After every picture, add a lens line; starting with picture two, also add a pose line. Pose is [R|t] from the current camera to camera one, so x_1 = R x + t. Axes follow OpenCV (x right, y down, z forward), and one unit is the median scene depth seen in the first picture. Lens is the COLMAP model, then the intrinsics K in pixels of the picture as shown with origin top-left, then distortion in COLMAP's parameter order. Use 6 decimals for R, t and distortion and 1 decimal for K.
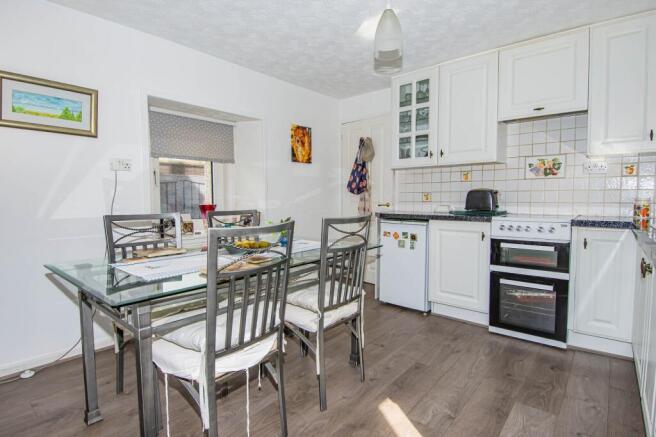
lens RADIAL K [[348.2, 0, 328.0], [0, 348.2, 218.5], [0, 0, 1]] dist [-0.001289, -0.000504]
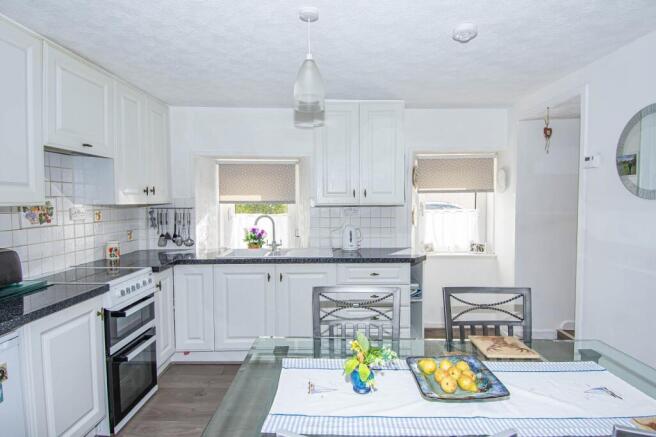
lens RADIAL K [[348.2, 0, 328.0], [0, 348.2, 218.5], [0, 0, 1]] dist [-0.001289, -0.000504]
pose [[-0.614064, -0.039784, 0.788253, -0.367941], [0.046642, 0.995154, 0.086561, -0.174277], [-0.787877, 0.089919, -0.609232, 0.990078]]
